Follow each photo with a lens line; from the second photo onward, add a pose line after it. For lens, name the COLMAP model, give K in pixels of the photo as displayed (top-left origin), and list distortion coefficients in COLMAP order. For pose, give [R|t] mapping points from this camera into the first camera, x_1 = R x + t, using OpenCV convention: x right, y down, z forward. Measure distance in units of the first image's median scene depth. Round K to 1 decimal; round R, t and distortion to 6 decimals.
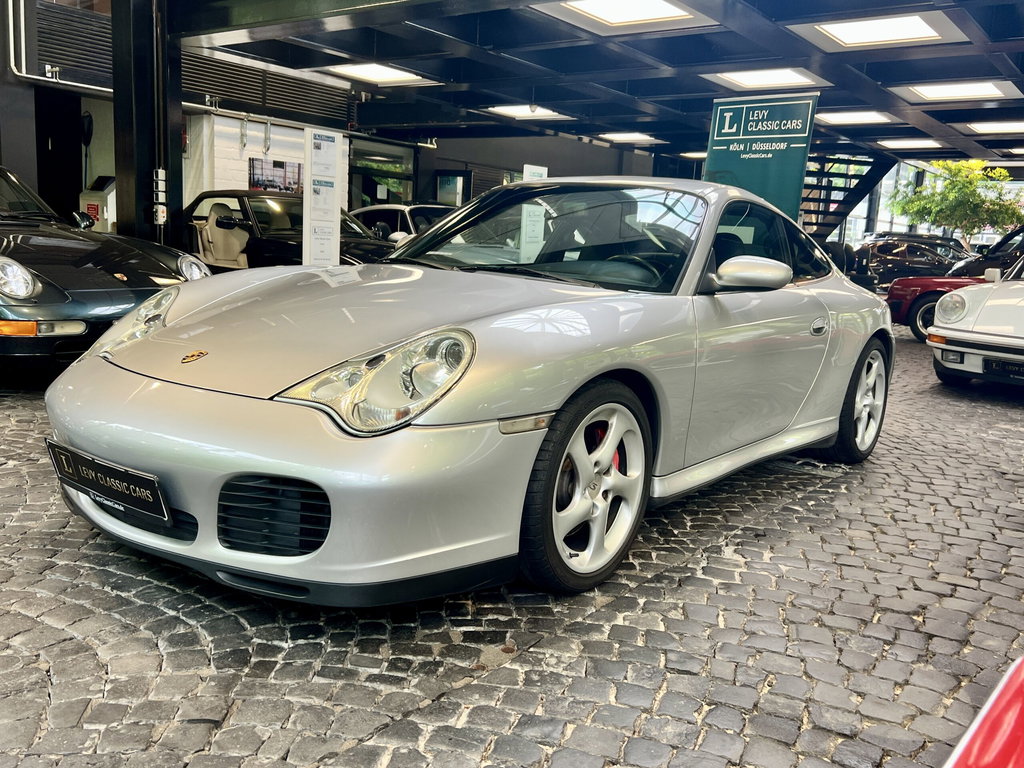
lens RADIAL K [[894.5, 0, 517.3], [0, 894.5, 386.5], [0, 0, 1]] dist [0.010512, 0.005992]
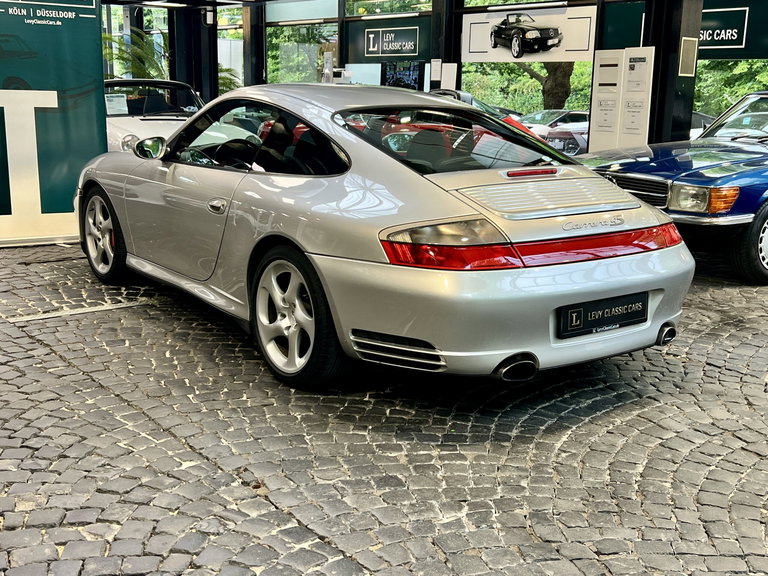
lens RADIAL K [[918.9, 0, 384.3], [0, 918.9, 287.1], [0, 0, 1]] dist [0.023466, 0.000000]
pose [[0.255654, -0.258517, 0.931563, -1.523324], [0.150878, 0.962447, 0.225681, -0.309029], [-0.954922, 0.082856, 0.285058, 0.736055]]
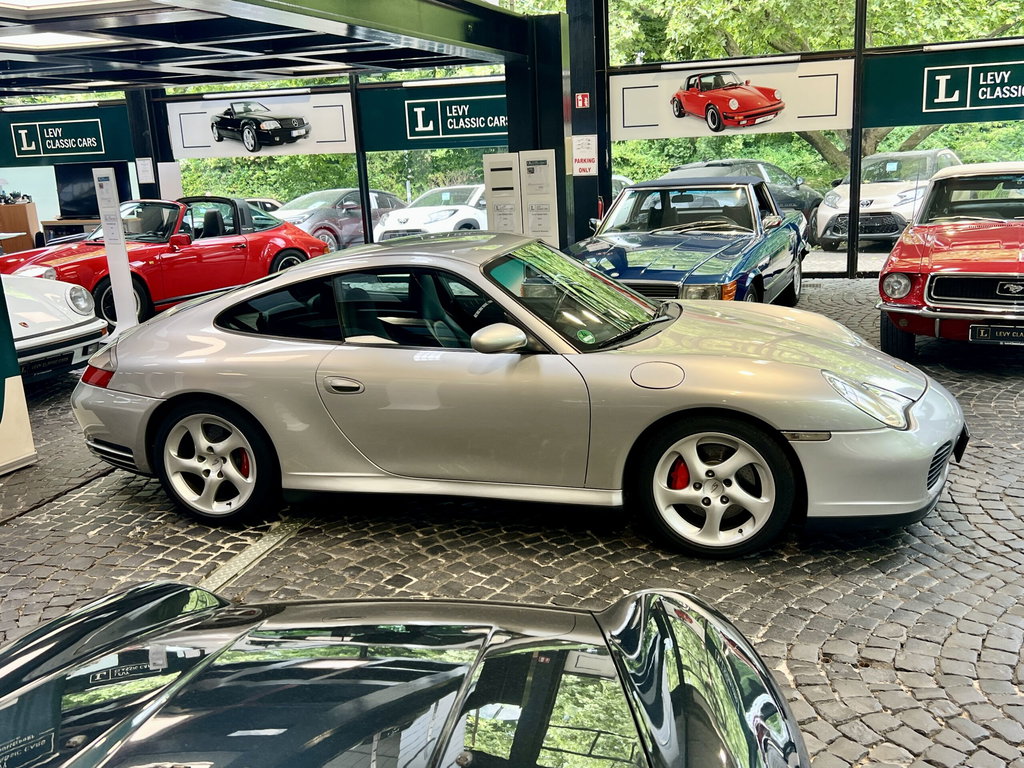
lens RADIAL K [[999.0, 0, 516.8], [0, 999.0, 385.8], [0, 0, 1]] dist [0.035230, 0.000000]
pose [[-0.356753, -0.265905, 0.895557, -1.450338], [0.175898, 0.922371, 0.343936, -0.635112], [-0.917490, 0.280227, -0.282286, 1.774870]]
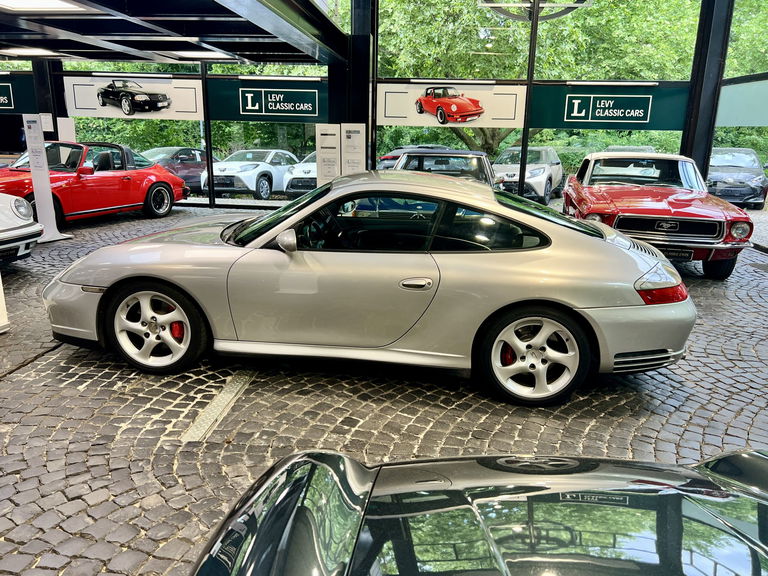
lens RADIAL K [[597.4, 0, 383.3], [0, 597.4, 283.6], [0, 0, 1]] dist [0.024039, -0.003060]
pose [[-0.529435, -0.278153, 0.801454, -1.069381], [0.082345, 0.923411, 0.374876, -0.582994], [-0.844344, 0.264468, -0.465982, 2.004373]]
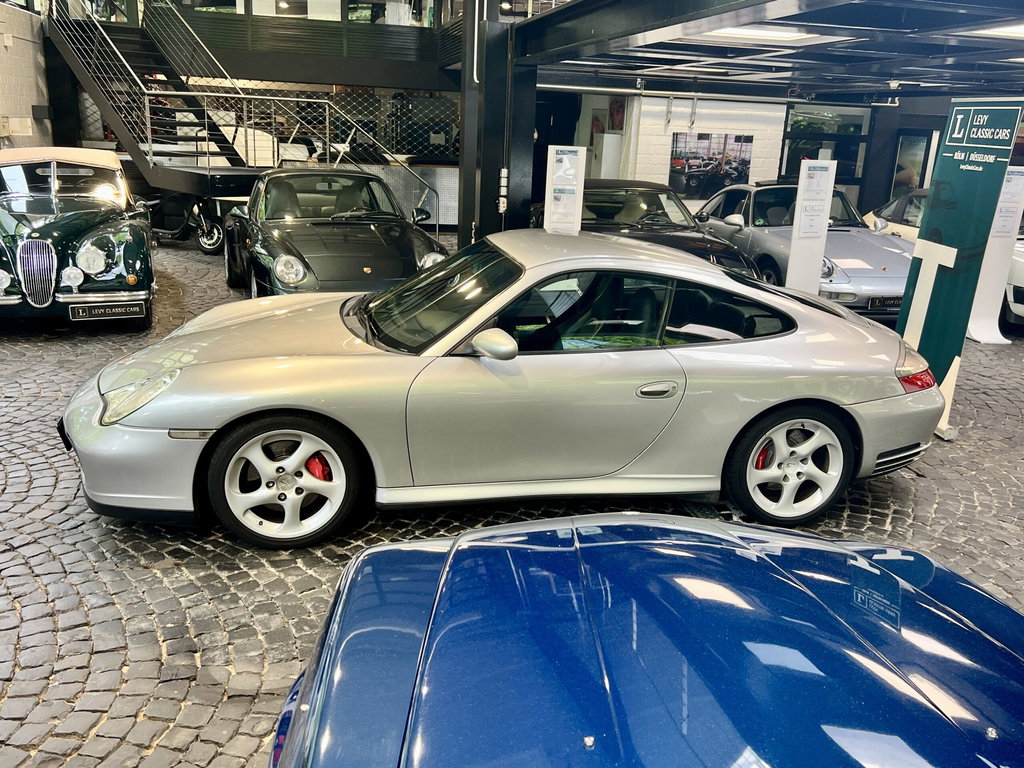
lens RADIAL K [[894.5, 0, 511.6], [0, 894.5, 382.7], [0, 0, 1]] dist [0.010512, 0.005992]
pose [[0.760447, 0.156506, -0.630259, 1.095565], [-0.105556, 0.987407, 0.117834, -0.229270], [0.640764, -0.023079, 0.767391, 0.083538]]
